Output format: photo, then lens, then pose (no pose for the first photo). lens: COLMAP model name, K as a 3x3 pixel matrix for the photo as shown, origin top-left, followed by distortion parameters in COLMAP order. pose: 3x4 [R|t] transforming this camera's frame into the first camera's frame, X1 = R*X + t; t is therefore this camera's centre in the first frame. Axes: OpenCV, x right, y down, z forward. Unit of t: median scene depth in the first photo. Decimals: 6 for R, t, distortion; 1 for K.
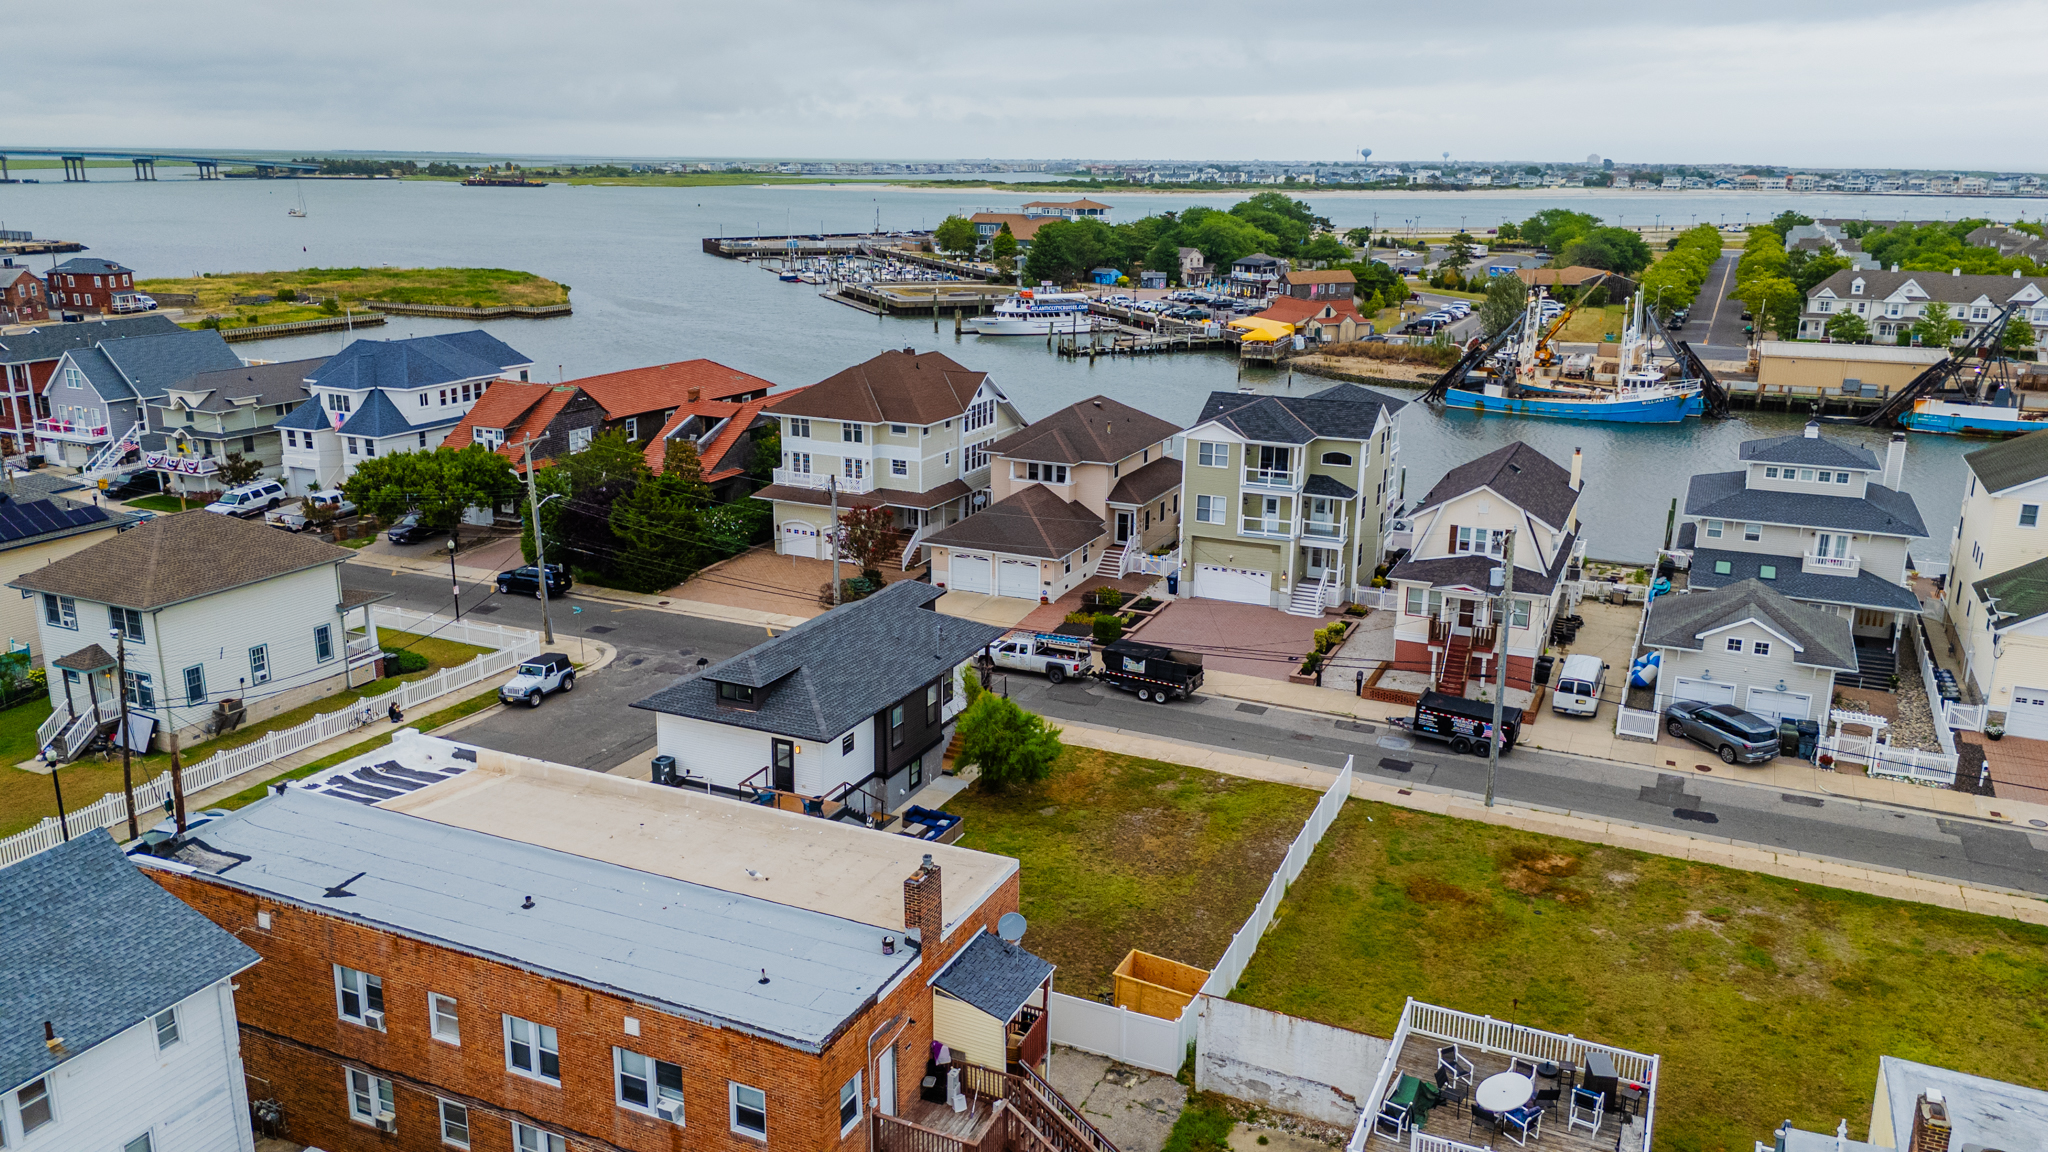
lens RADIAL K [[1505.8, 0, 1021.8], [0, 1505.8, 578.4], [0, 0, 1]] dist [0.075201, -0.076566]
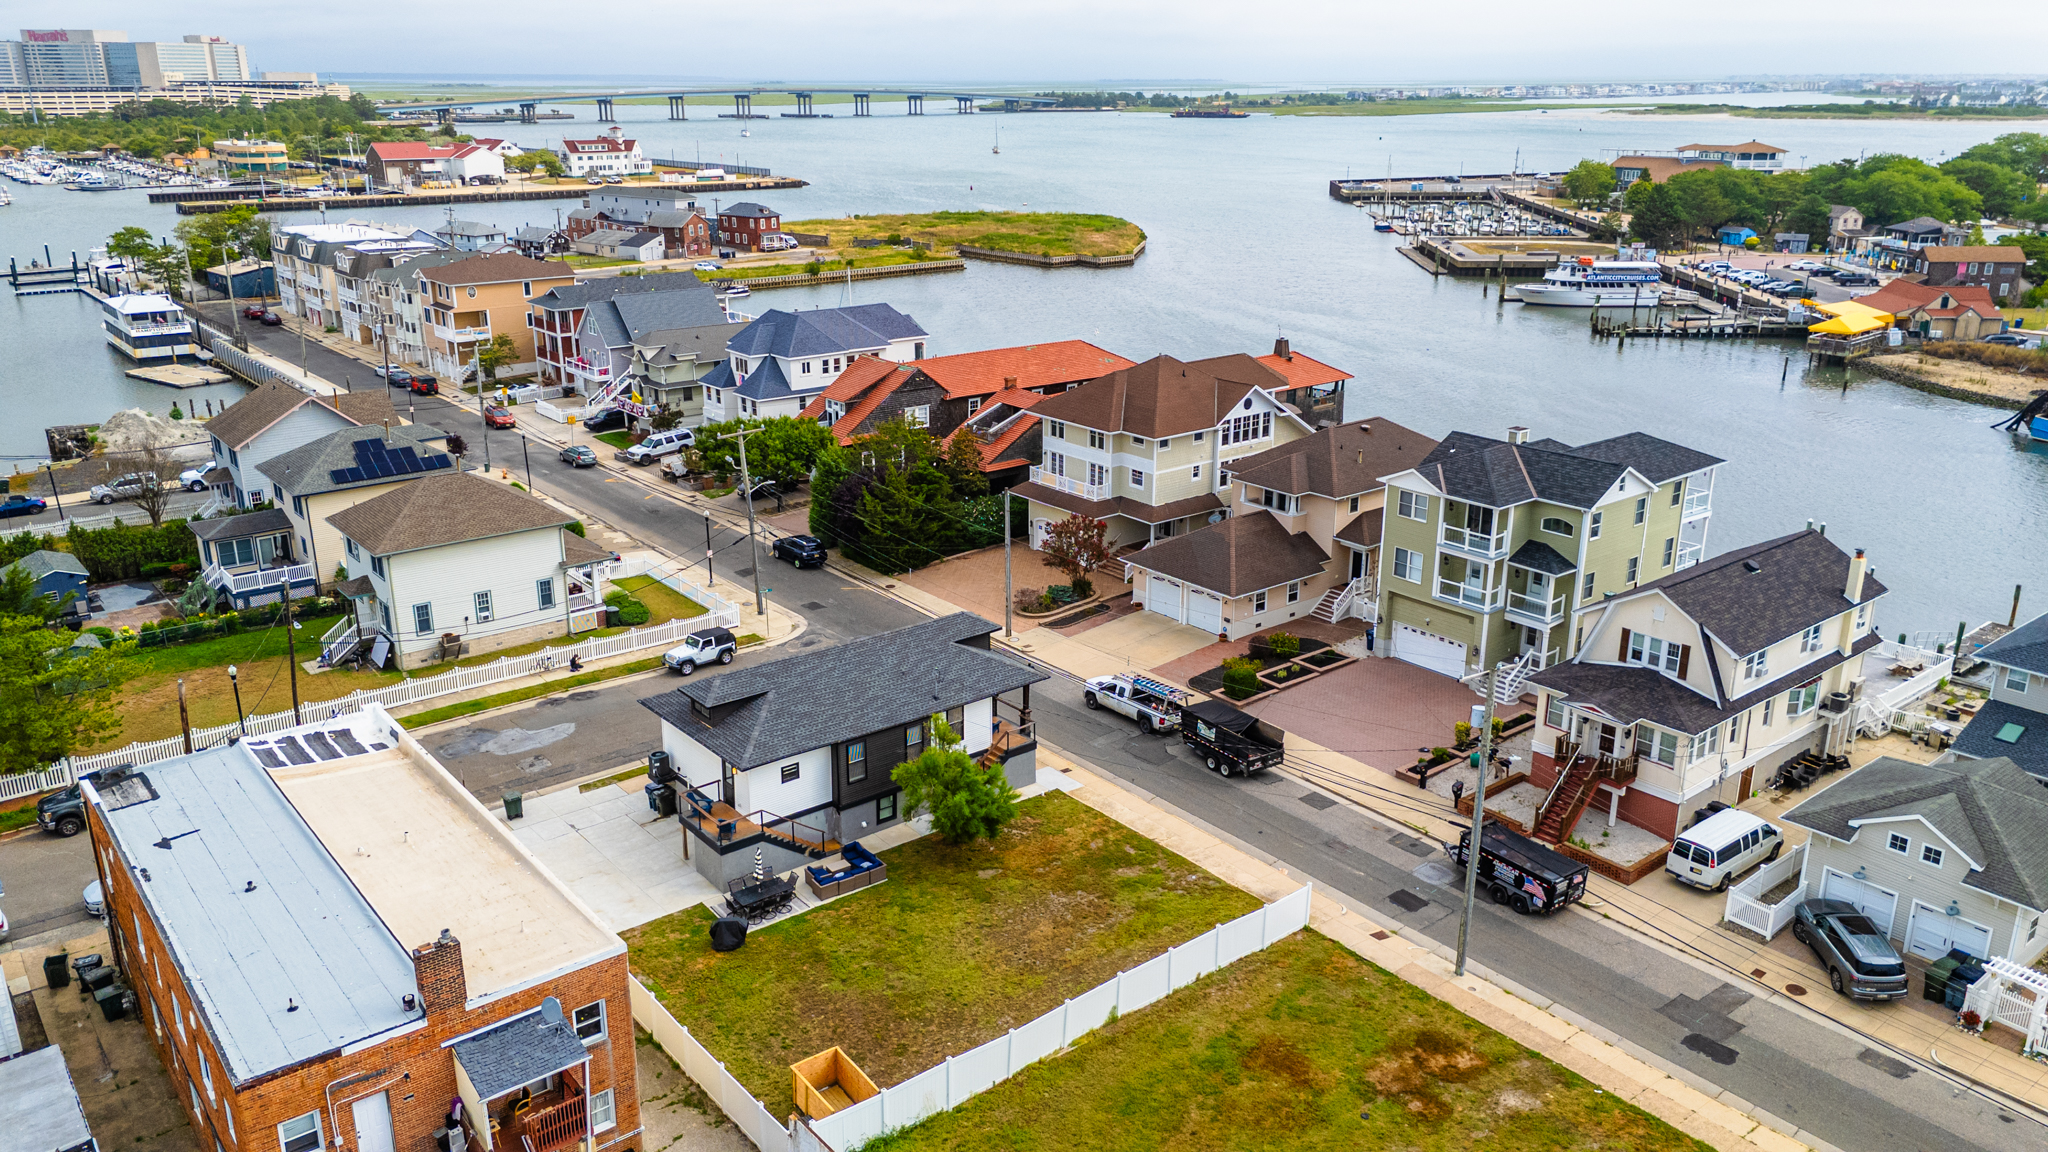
lens RADIAL K [[1505.8, 0, 1022.4], [0, 1505.8, 574.4], [0, 0, 1]] dist [0.075201, -0.076566]
pose [[0.896806, 0.128902, -0.423229, 0.304768], [-0.110050, 0.991542, 0.068801, -0.077954], [0.428518, -0.015125, 0.903407, 0.083552]]
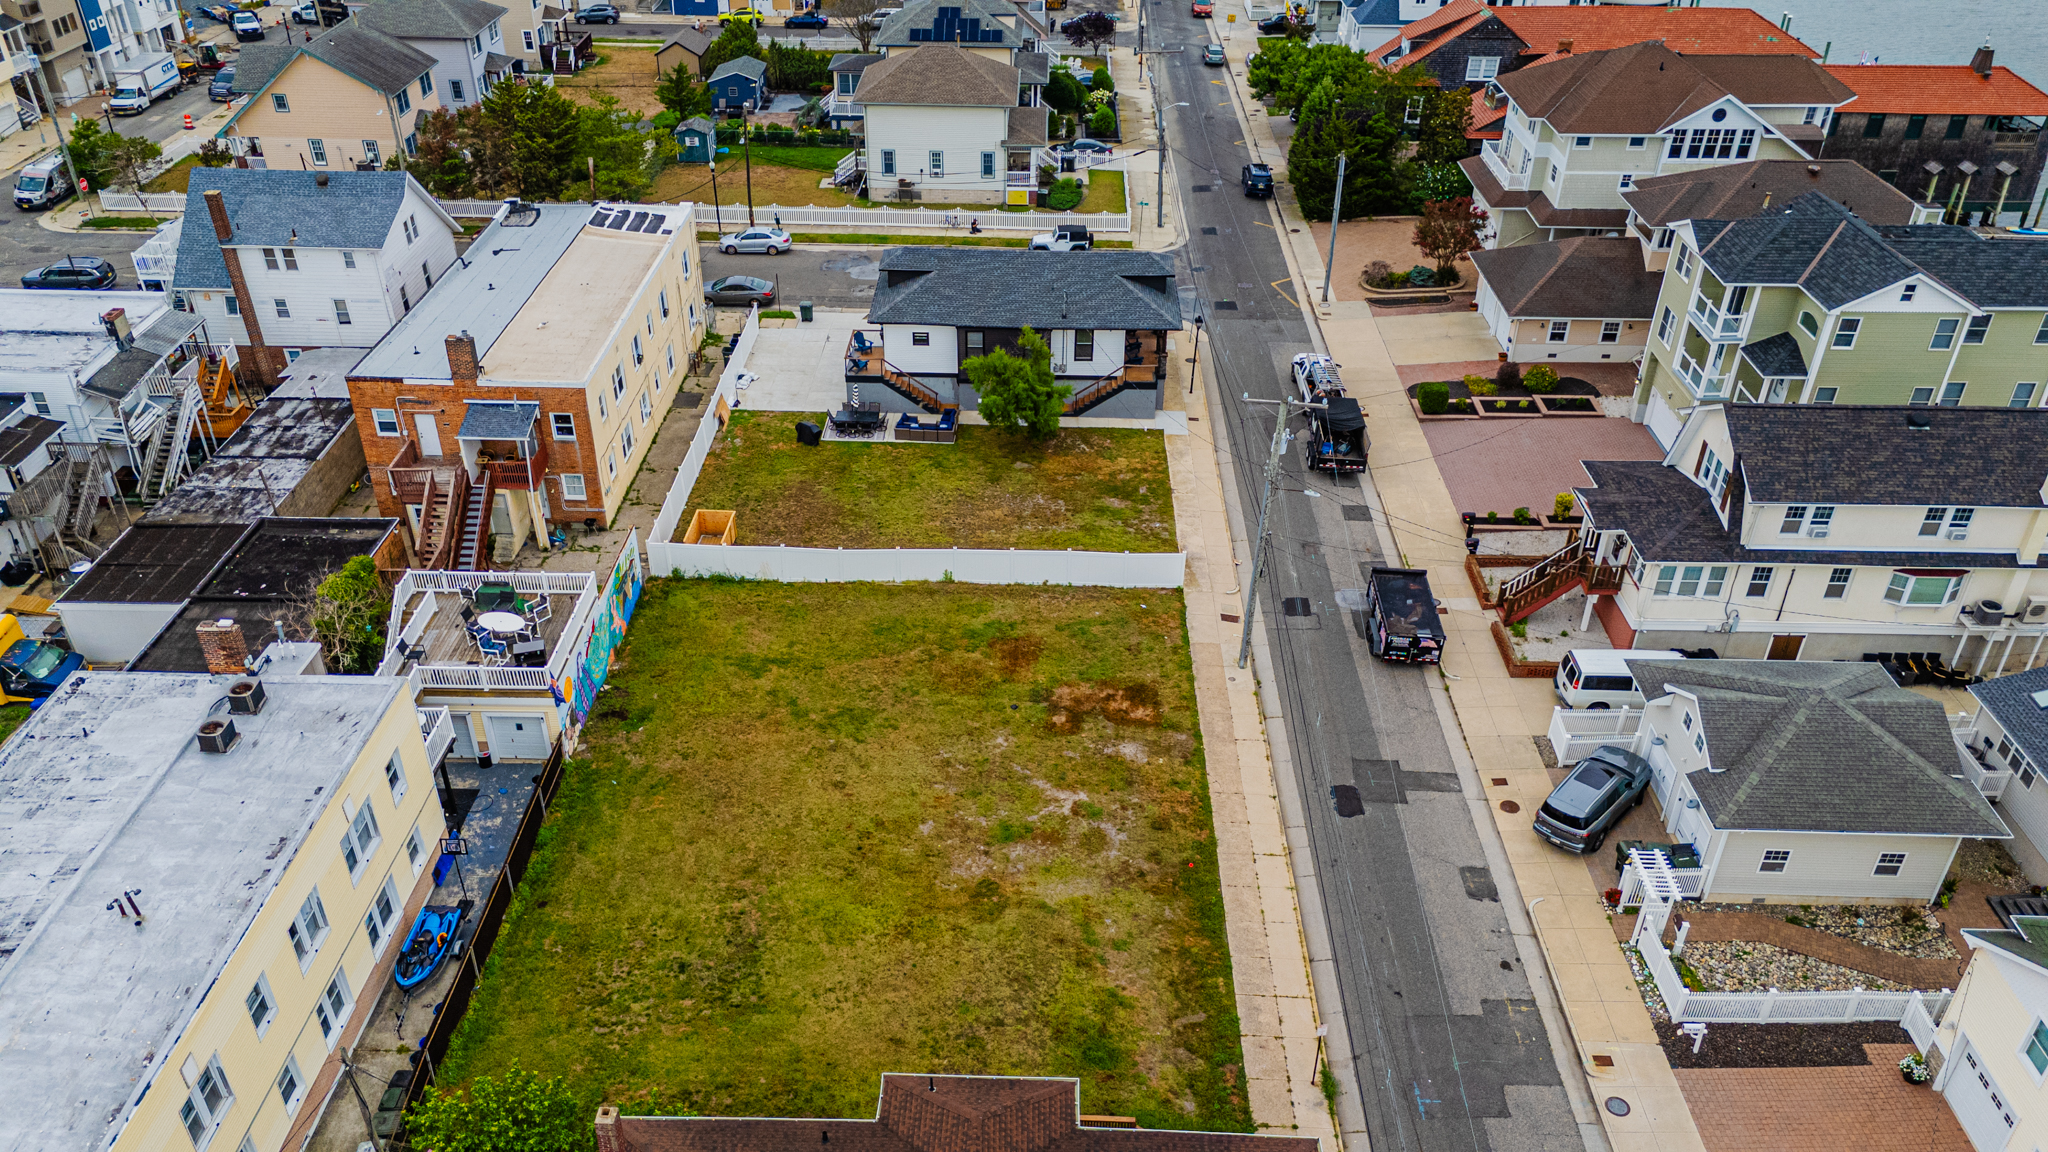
lens RADIAL K [[1505.8, 0, 1024.6], [0, 1505.8, 578.8], [0, 0, 1]] dist [0.075201, -0.076566]
pose [[0.401913, 0.493892, -0.771062, 0.689329], [-0.249438, 0.869274, 0.426782, -0.193068], [0.881049, 0.020802, 0.472568, 0.313029]]
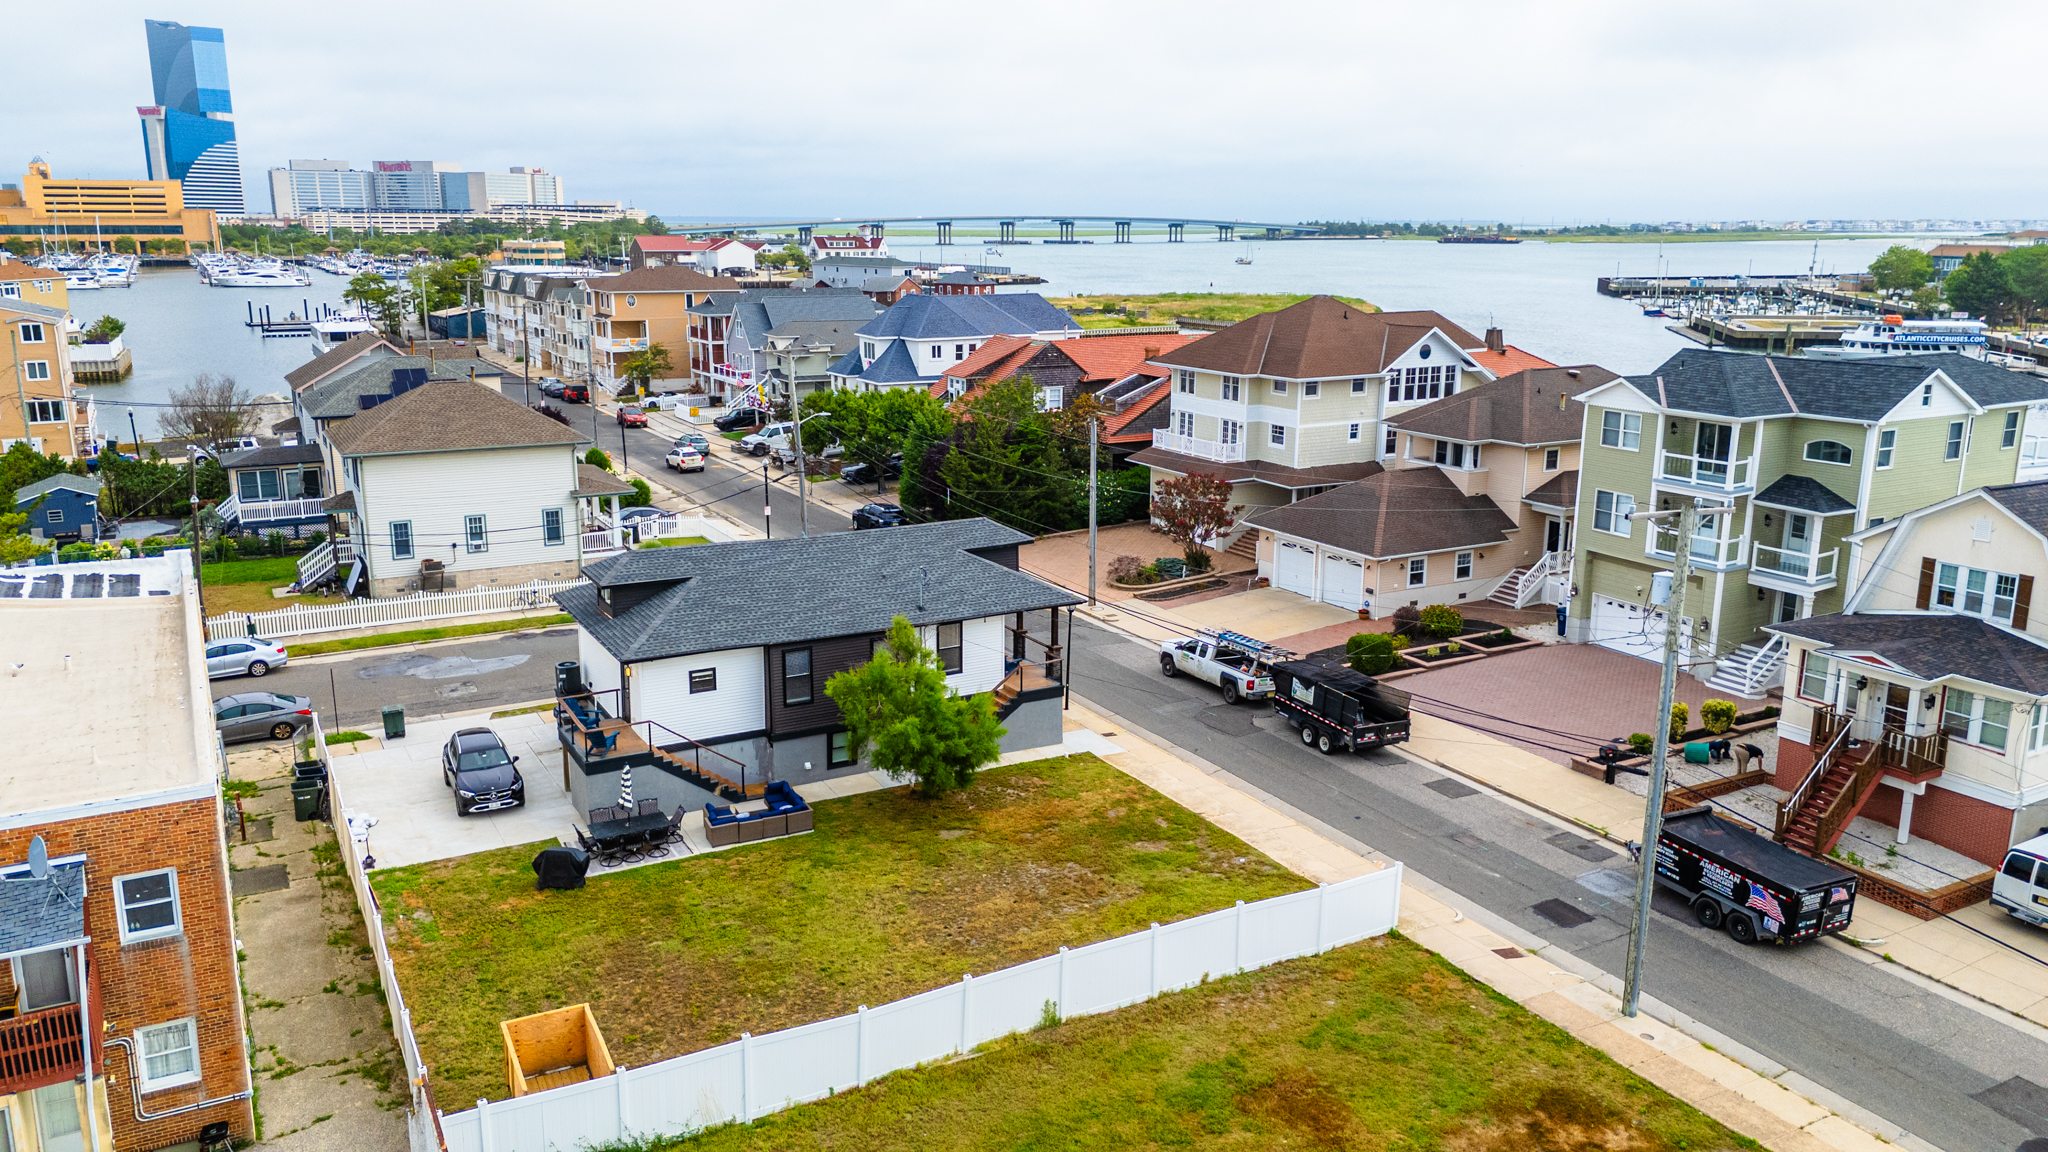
lens RADIAL K [[1505.8, 0, 1023.4], [0, 1505.8, 573.6], [0, 0, 1]] dist [0.075201, -0.076566]
pose [[0.807991, 0.127150, -0.575312, 0.308148], [-0.153100, 0.988205, 0.003384, 0.018508], [0.568956, 0.085346, 0.817927, 0.302686]]
